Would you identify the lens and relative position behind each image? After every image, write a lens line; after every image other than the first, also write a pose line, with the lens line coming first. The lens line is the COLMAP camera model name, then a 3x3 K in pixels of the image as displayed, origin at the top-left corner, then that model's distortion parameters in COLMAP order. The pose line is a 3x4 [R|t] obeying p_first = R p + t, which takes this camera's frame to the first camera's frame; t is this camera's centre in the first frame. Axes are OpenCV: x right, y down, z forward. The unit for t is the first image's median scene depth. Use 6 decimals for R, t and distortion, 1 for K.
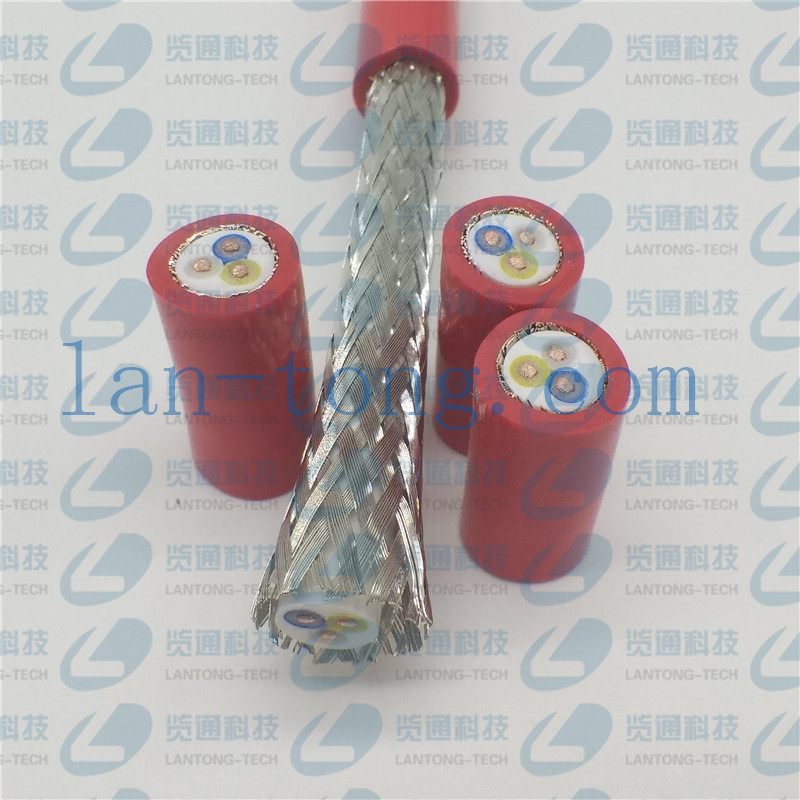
lens RADIAL K [[848.1, 0, 400.6], [0, 848.1, 400.0], [0, 0, 1]] dist [-0.002527, 0.000000]
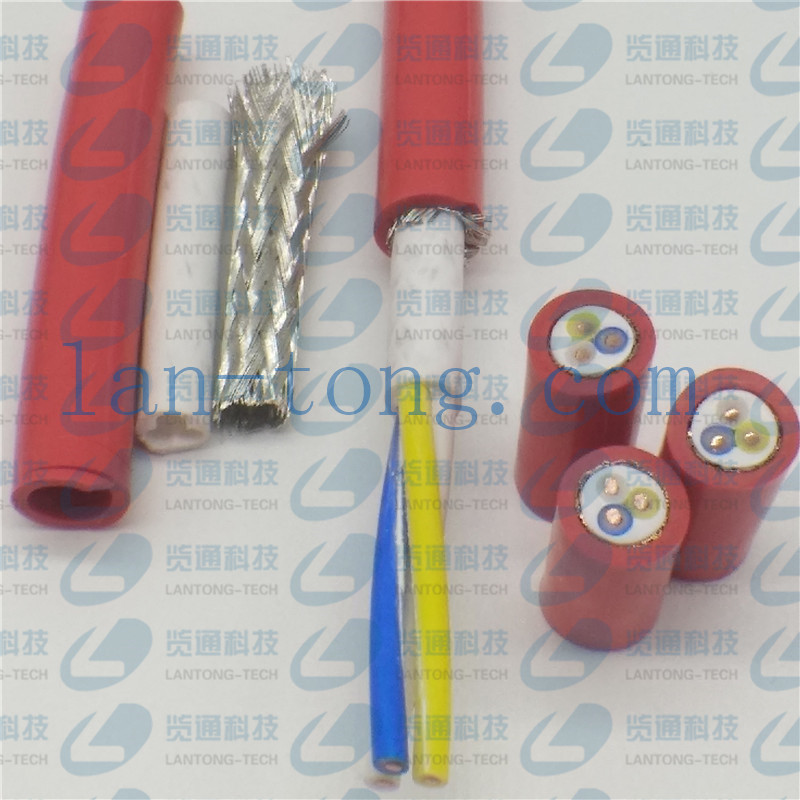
lens RADIAL K [[848.1, 0, 399.3], [0, 848.1, 400.0], [0, 0, 1]] dist [-0.002527, 0.000000]
pose [[0.999999, -0.000014, -0.001436, -0.000018], [0.000011, 0.999998, -0.001752, -0.546232], [0.001436, 0.001752, 0.999997, -0.000353]]
